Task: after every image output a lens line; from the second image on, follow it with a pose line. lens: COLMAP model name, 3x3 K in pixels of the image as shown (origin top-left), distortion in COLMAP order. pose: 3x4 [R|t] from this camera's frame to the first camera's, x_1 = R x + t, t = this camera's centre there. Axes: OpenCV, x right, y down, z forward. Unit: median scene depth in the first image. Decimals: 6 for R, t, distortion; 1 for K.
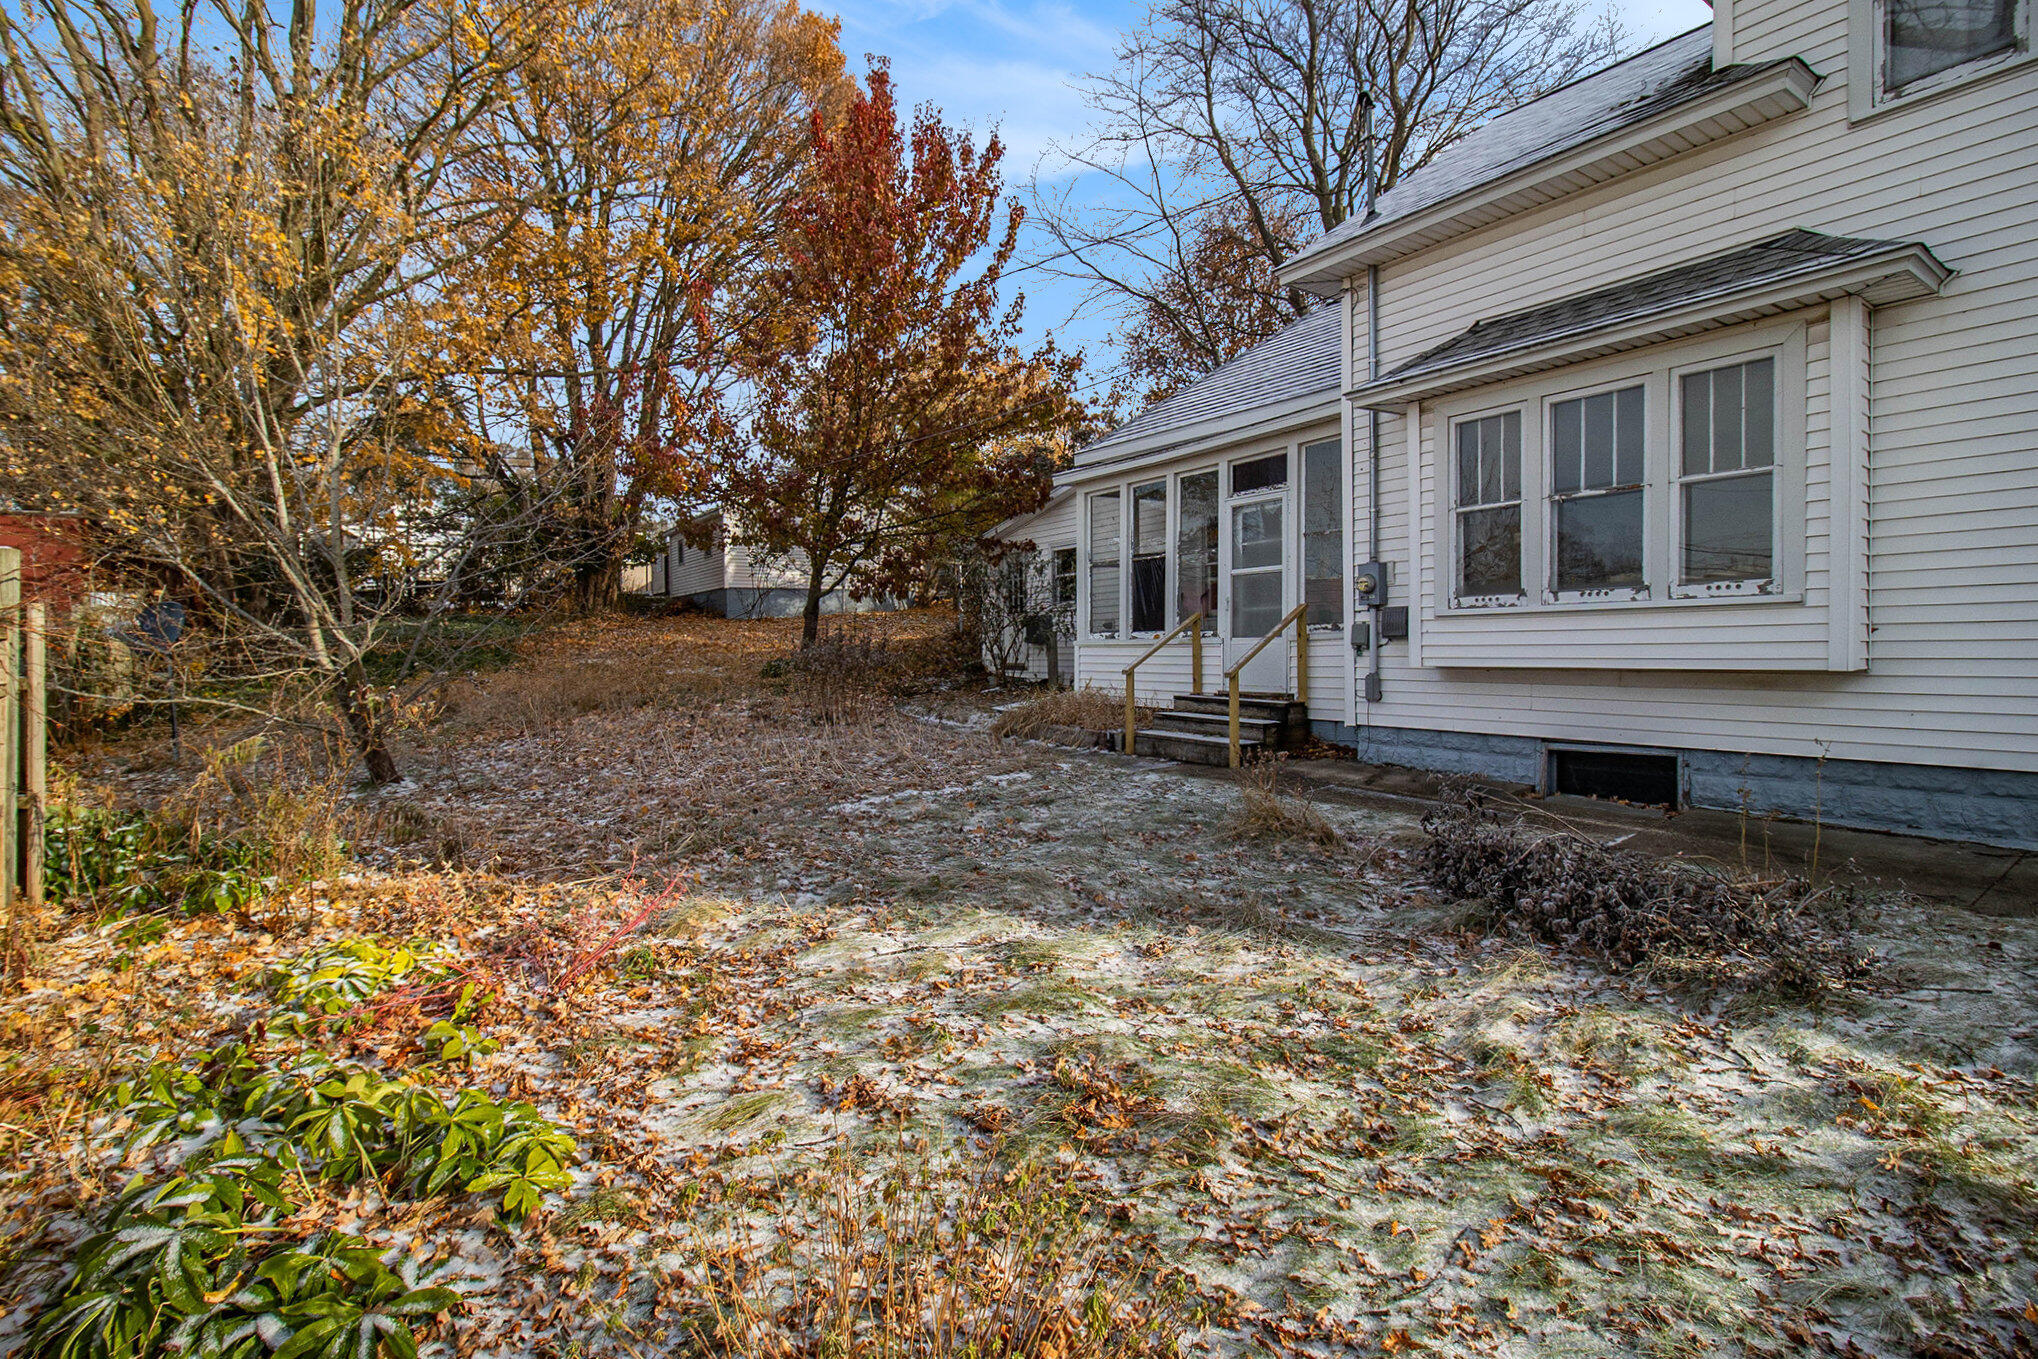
lens RADIAL K [[951.5, 0, 1017.8], [0, 951.5, 646.4], [0, 0, 1]] dist [0.004405, -0.015174]
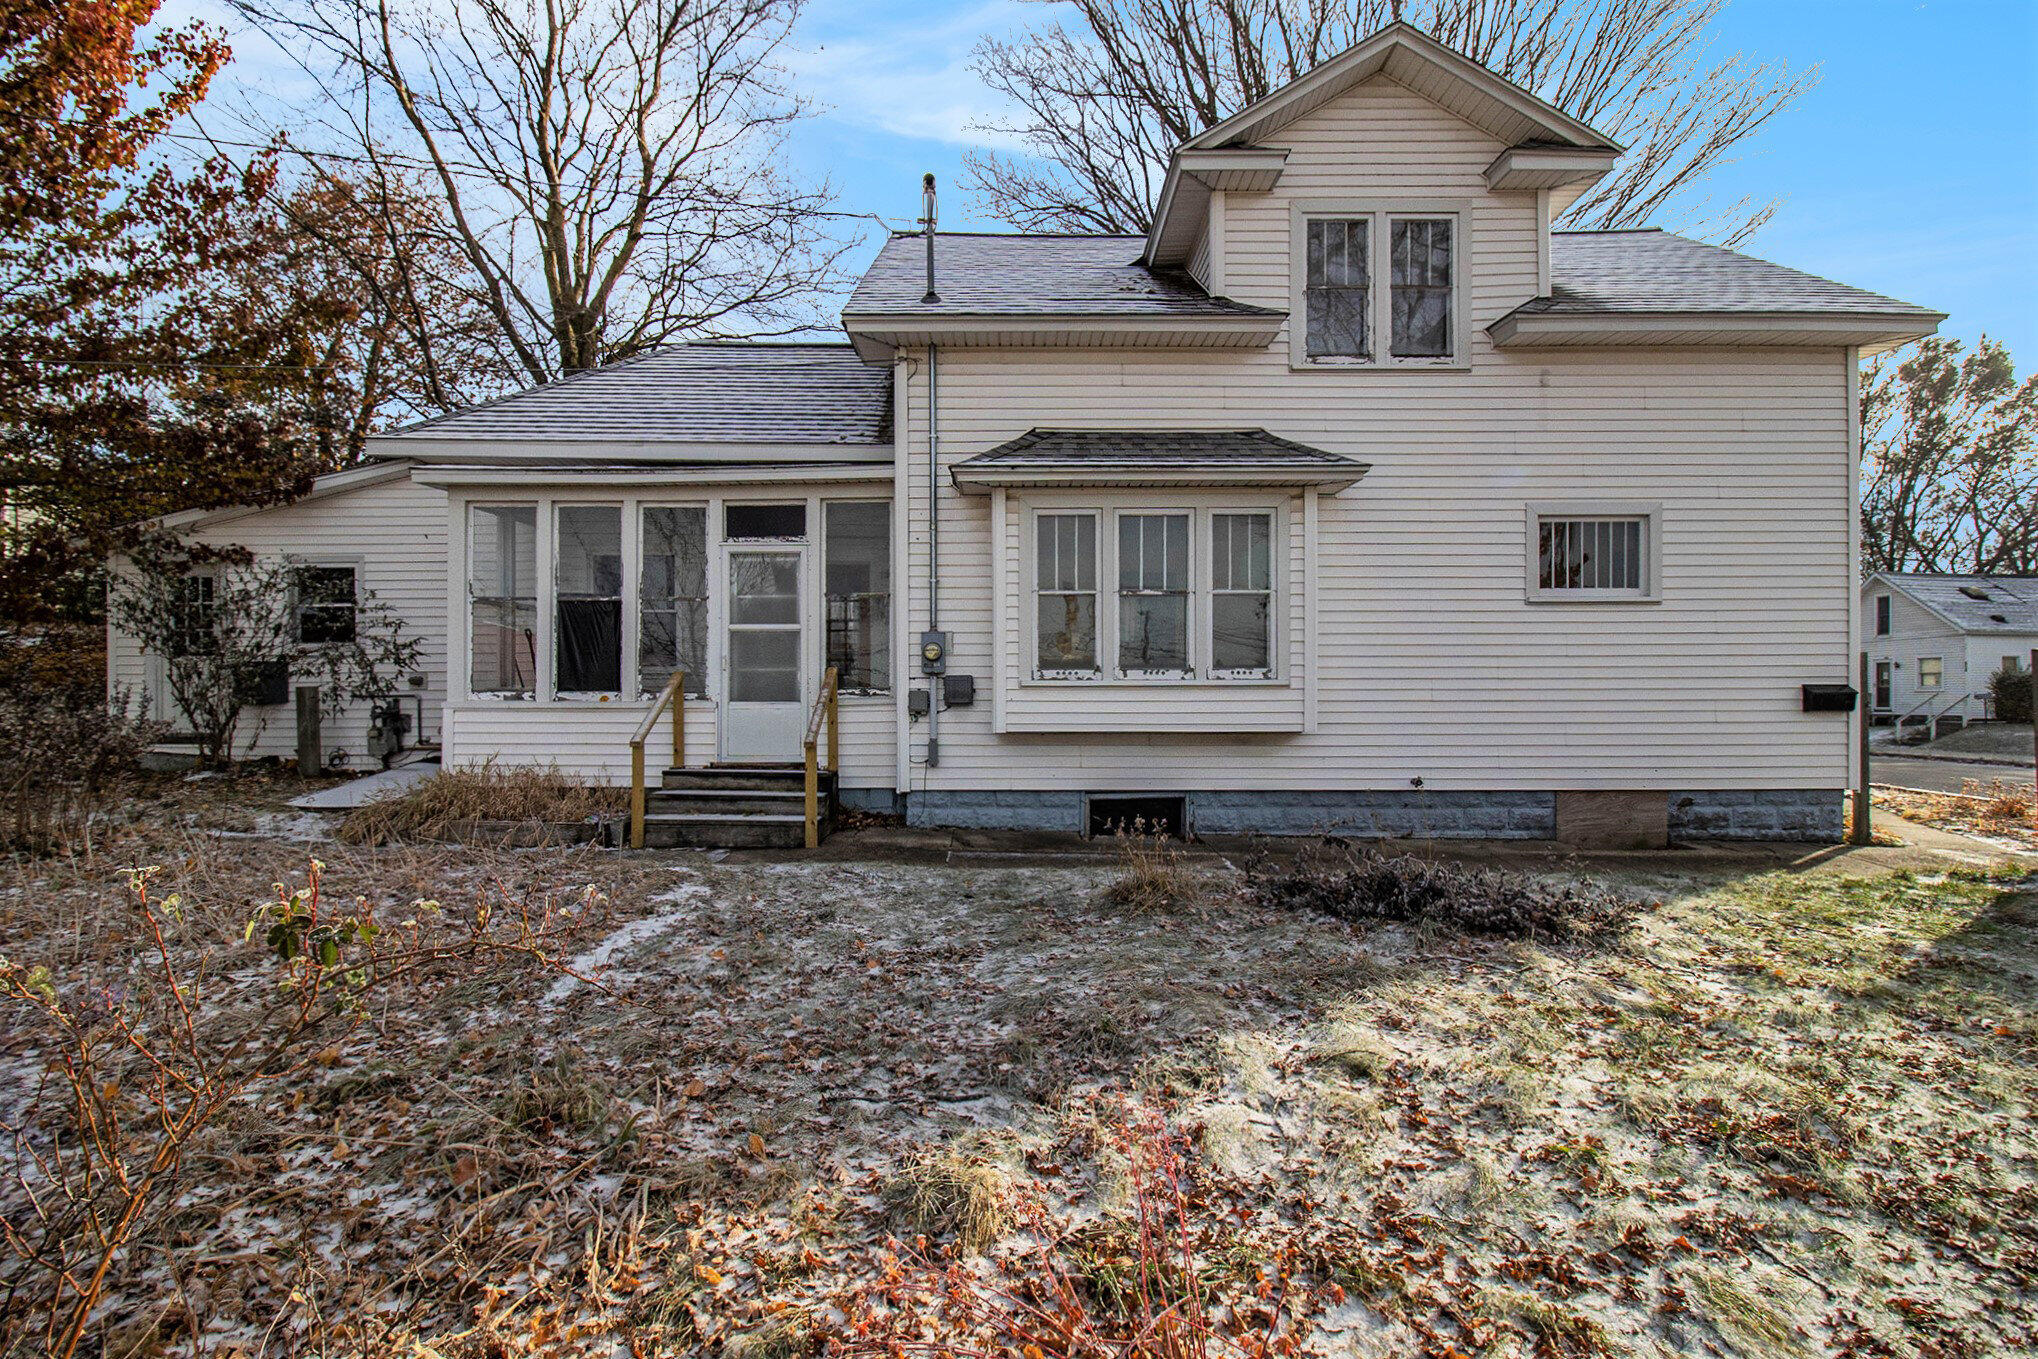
lens RADIAL K [[956.4, 0, 1019.1], [0, 956.4, 686.7], [0, 0, 1]] dist [0.002080, 0.000038]
pose [[0.564316, 0.021198, 0.825287, -0.491706], [-0.006202, 0.999751, -0.021439, -0.007702], [-0.825536, 0.006980, 0.564307, 0.391116]]
